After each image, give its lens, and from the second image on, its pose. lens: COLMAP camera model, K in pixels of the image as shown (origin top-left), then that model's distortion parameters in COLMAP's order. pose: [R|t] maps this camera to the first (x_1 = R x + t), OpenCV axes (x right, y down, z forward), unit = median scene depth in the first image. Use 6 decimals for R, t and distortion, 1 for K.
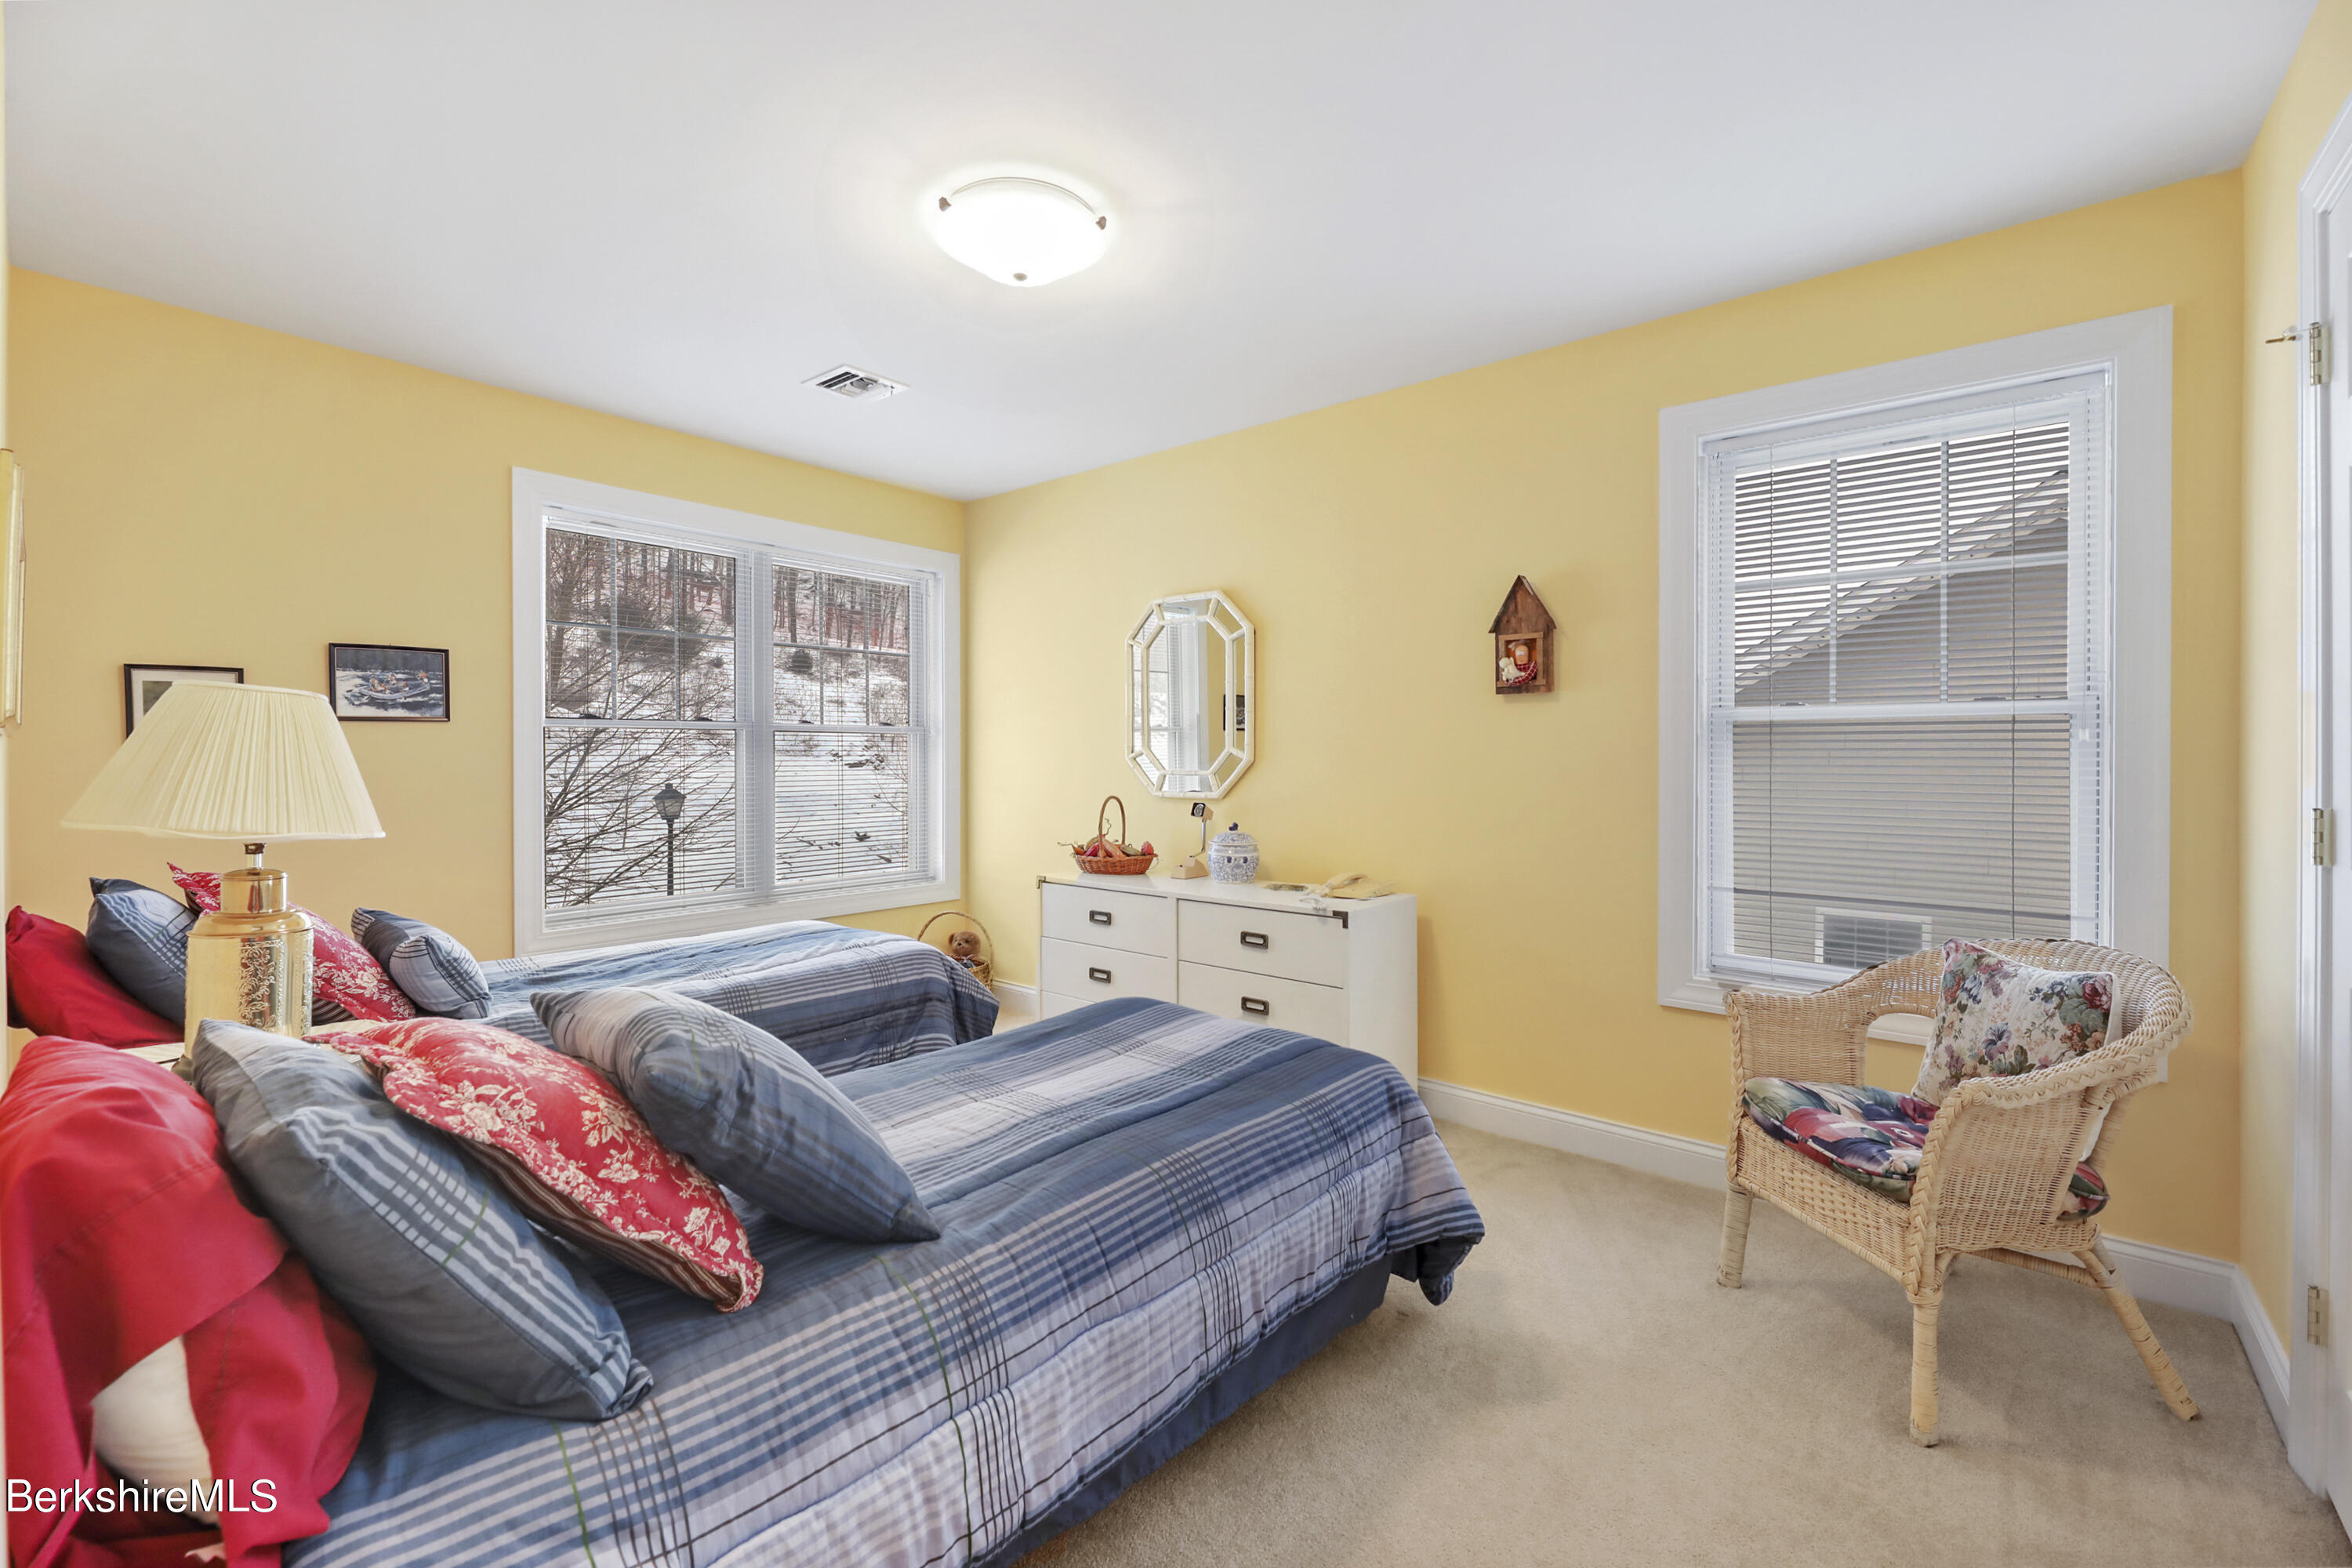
lens RADIAL K [[973.5, 0, 1172.9], [0, 973.5, 754.5], [0, 0, 1]] dist [0.003052, -0.005176]
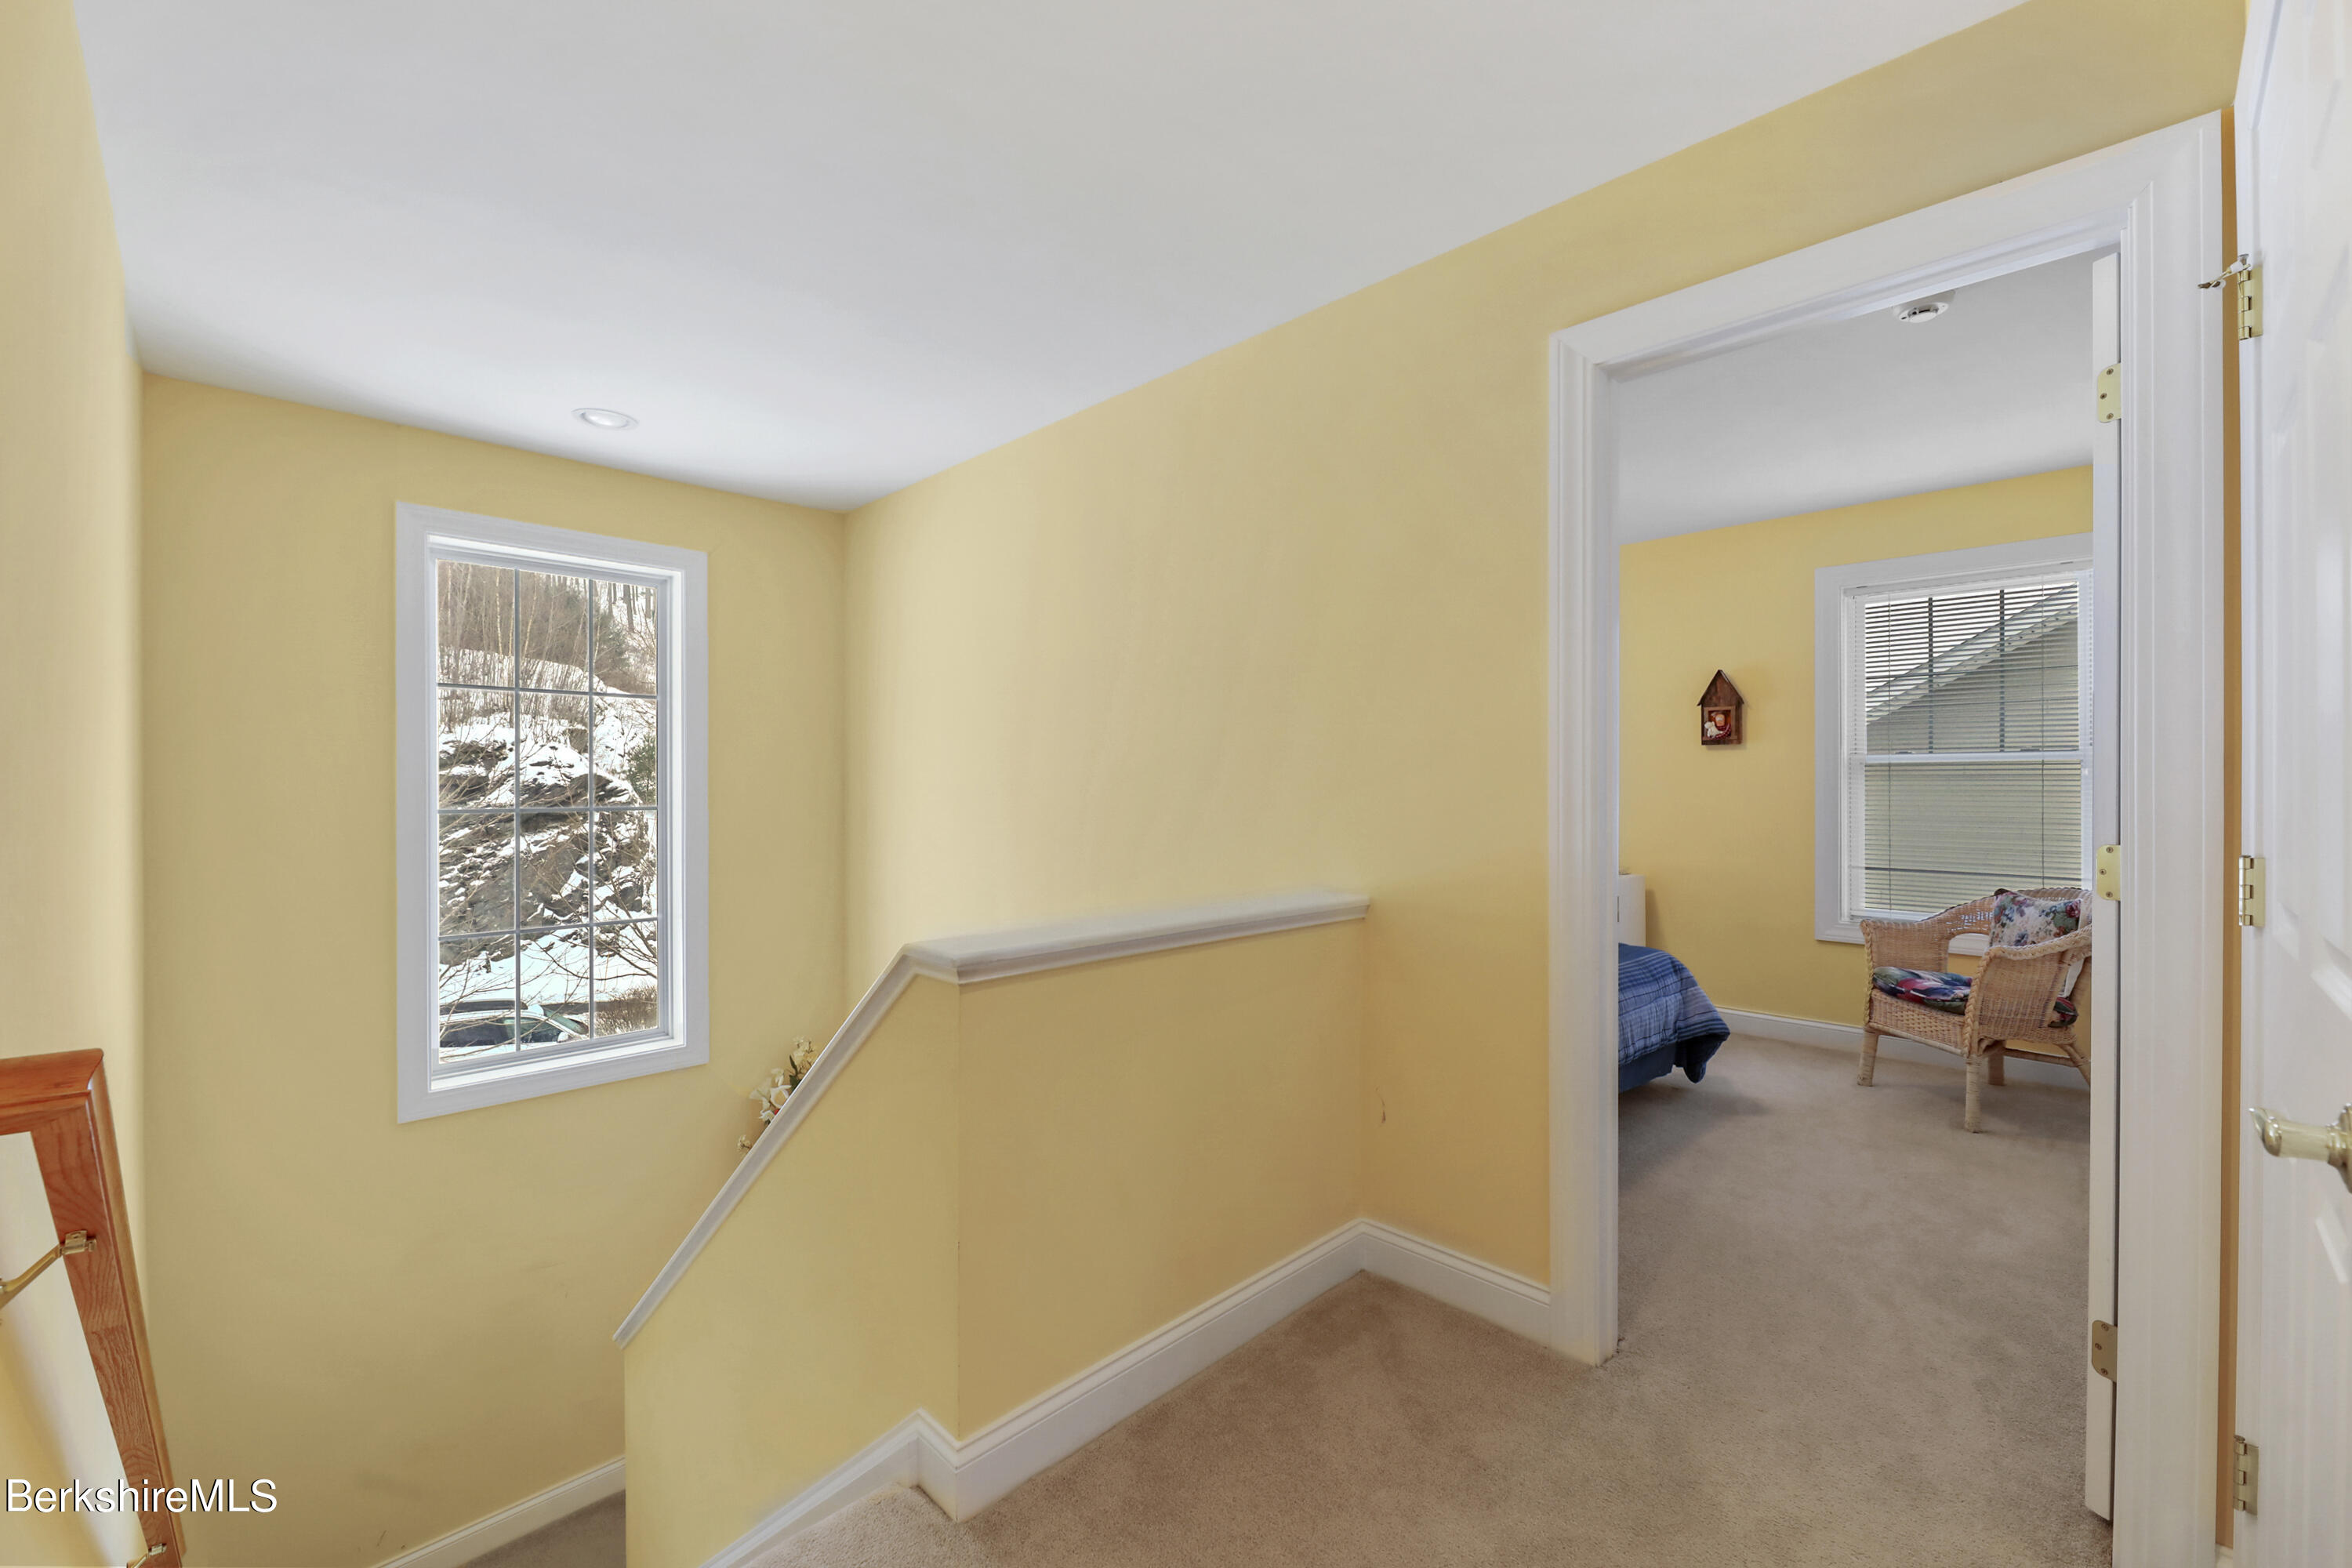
lens RADIAL K [[955.3, 0, 1176.0], [0, 955.3, 784.0], [0, 0, 1]] dist [-0.000766, -0.000295]
pose [[0.995145, -0.002883, -0.098379, -0.515114], [0.002863, 0.999996, -0.000344, -0.002765], [0.098379, 0.000061, 0.995149, -0.872171]]
